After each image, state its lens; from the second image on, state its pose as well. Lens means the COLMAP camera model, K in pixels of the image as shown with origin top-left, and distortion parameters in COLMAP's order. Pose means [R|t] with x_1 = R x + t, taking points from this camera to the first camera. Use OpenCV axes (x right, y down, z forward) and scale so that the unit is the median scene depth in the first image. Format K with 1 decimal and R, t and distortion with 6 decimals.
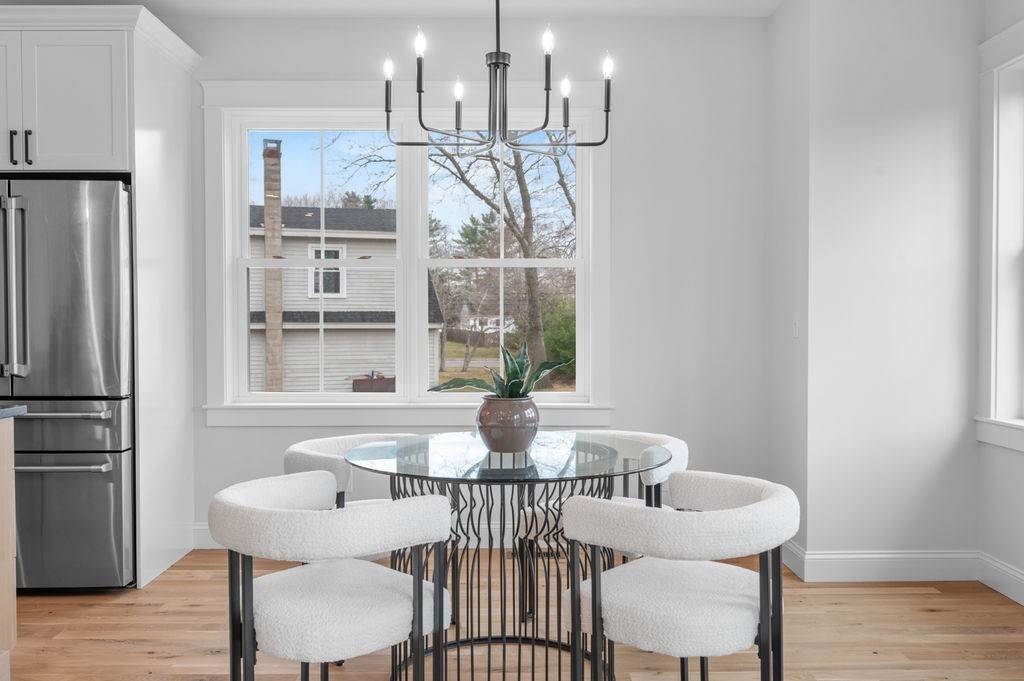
lens RADIAL K [[899.8, 0, 512.3], [0, 899.8, 339.1], [0, 0, 1]] dist [0.032626, -0.019310]
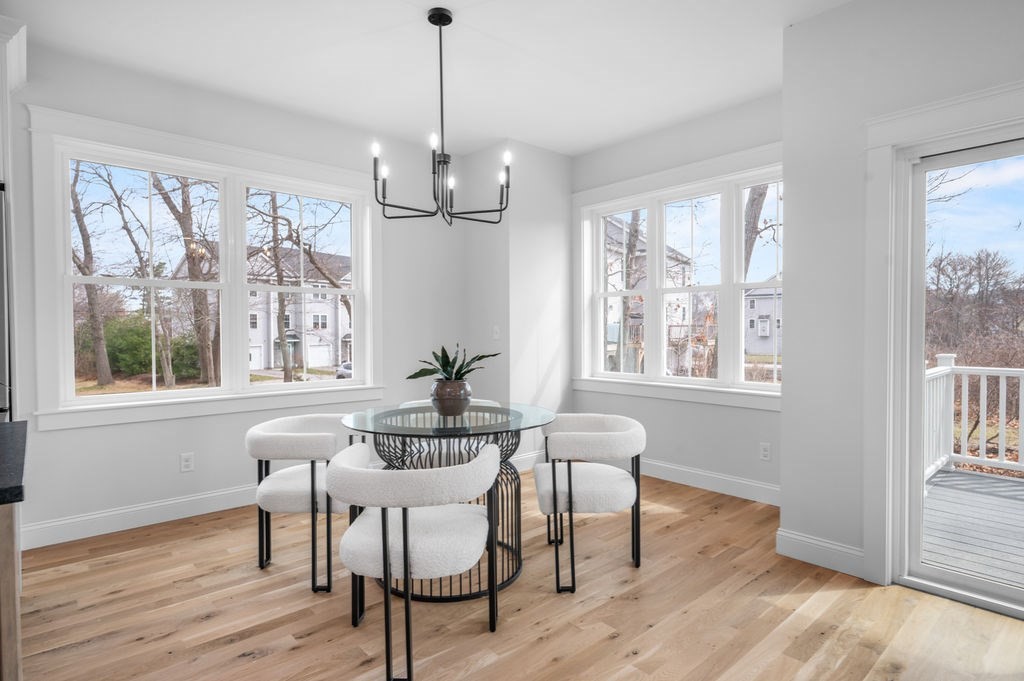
lens RADIAL K [[548.5, 0, 511.9], [0, 548.5, 339.3], [0, 0, 1]] dist [0.002822, 0.003819]
pose [[0.754231, -0.012785, 0.656484, -0.424407], [0.017142, 0.999853, -0.000222, -0.002512], [-0.656385, 0.011420, 0.754340, 0.182549]]
